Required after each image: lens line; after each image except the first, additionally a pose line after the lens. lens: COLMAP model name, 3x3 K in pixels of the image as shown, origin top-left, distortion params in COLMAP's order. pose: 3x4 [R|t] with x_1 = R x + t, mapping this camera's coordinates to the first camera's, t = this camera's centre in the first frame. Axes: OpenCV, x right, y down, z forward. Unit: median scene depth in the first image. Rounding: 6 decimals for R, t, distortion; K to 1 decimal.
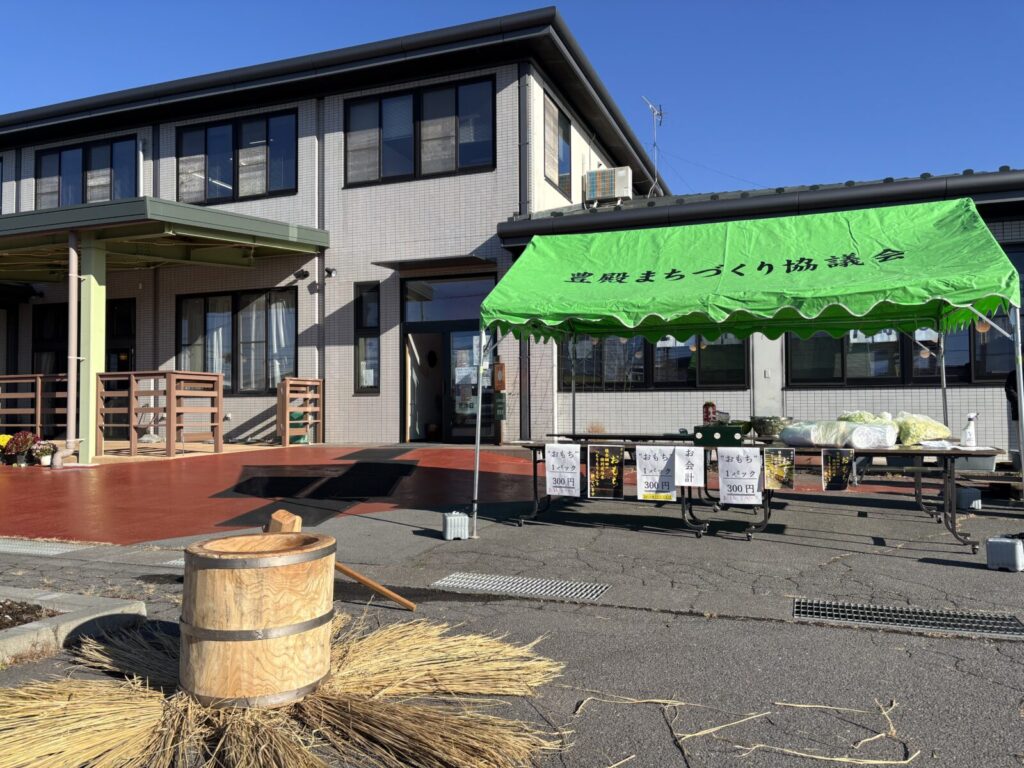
lens RADIAL K [[775.0, 0, 512.3], [0, 775.0, 385.4], [0, 0, 1]] dist [0.020433, -0.009595]
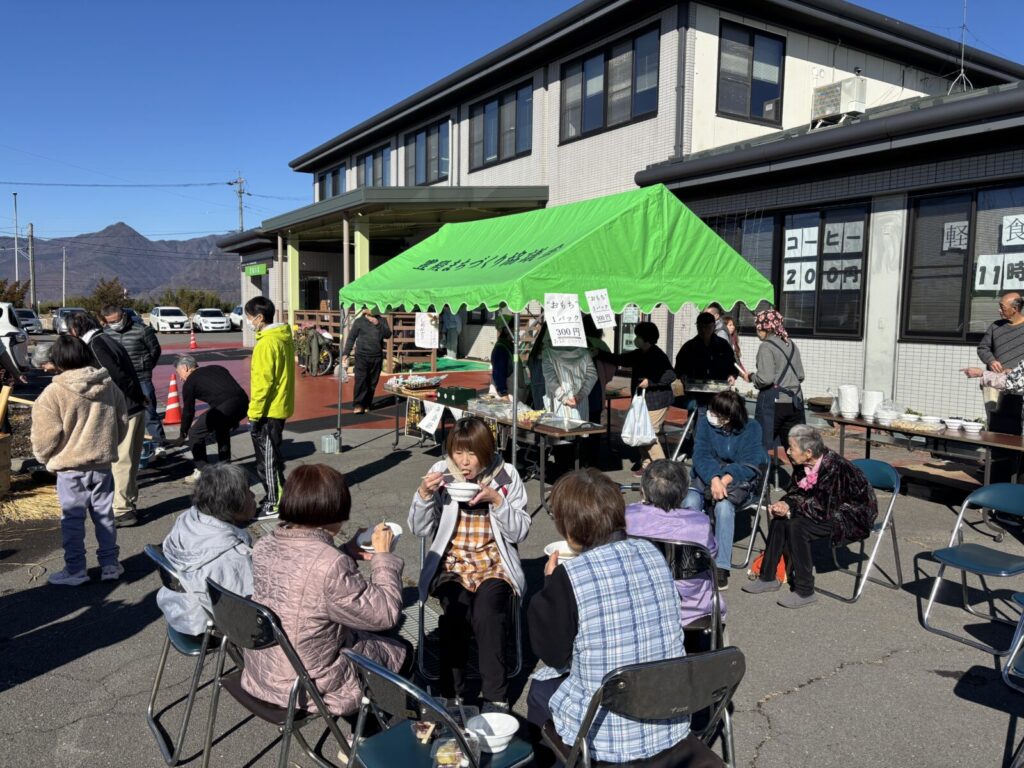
lens RADIAL K [[775.0, 0, 512.4], [0, 775.0, 380.0], [0, 0, 1]] dist [0.020433, -0.009595]
pose [[0.795830, 0.068233, -0.601663, 0.523988], [0.000624, 0.993538, 0.113500, -0.050828], [0.605520, -0.090702, 0.790645, 0.034215]]
